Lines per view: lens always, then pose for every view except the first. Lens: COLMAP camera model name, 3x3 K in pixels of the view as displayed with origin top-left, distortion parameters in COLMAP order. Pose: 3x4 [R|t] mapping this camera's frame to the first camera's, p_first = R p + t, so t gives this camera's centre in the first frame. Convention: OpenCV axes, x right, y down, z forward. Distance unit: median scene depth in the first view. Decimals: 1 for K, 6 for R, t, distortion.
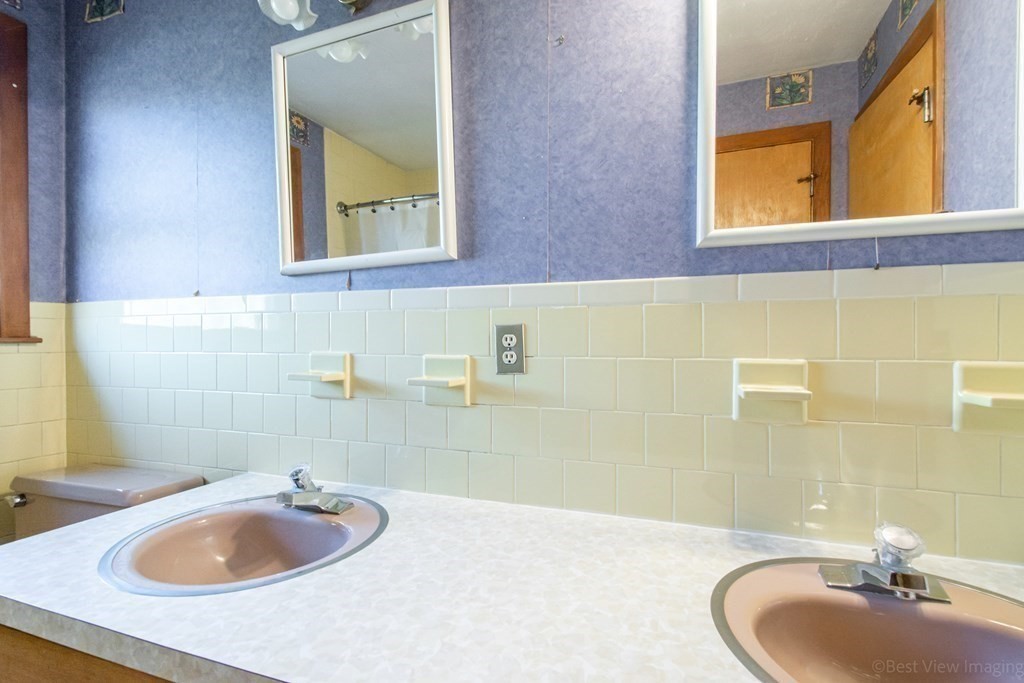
lens RADIAL K [[463.4, 0, 509.3], [0, 463.4, 330.5], [0, 0, 1]] dist [0.019123, -0.010132]
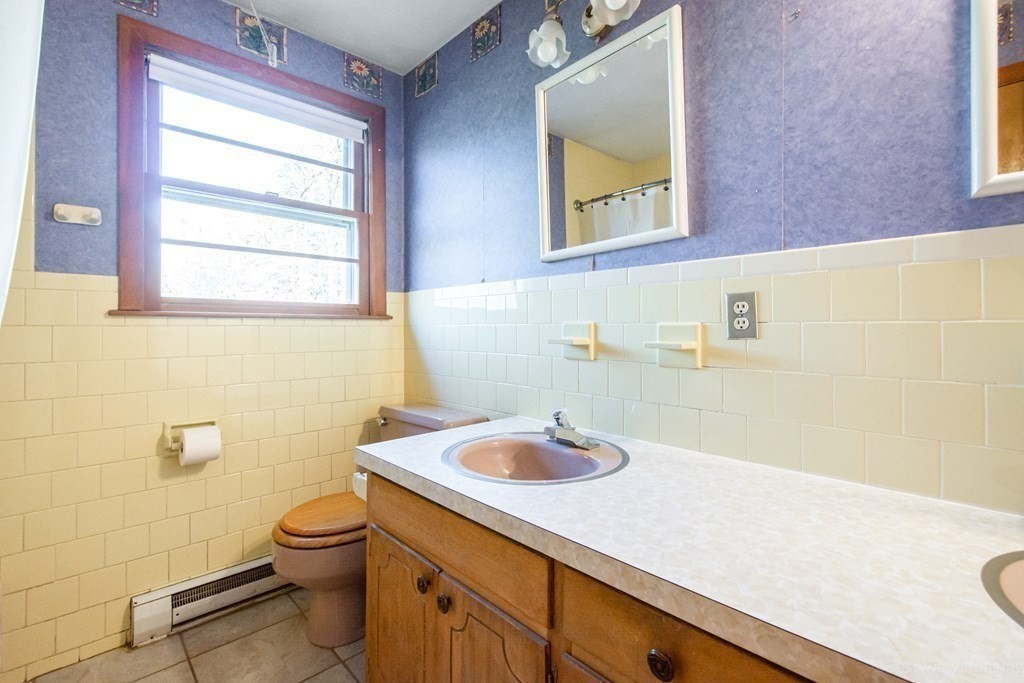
lens RADIAL K [[463.4, 0, 509.3], [0, 463.4, 330.5], [0, 0, 1]] dist [0.019123, -0.010132]
pose [[0.900164, -0.004836, -0.435524, -0.014555], [0.011730, 0.999845, 0.013141, 0.055612], [0.435393, -0.016937, 0.900081, -0.210133]]
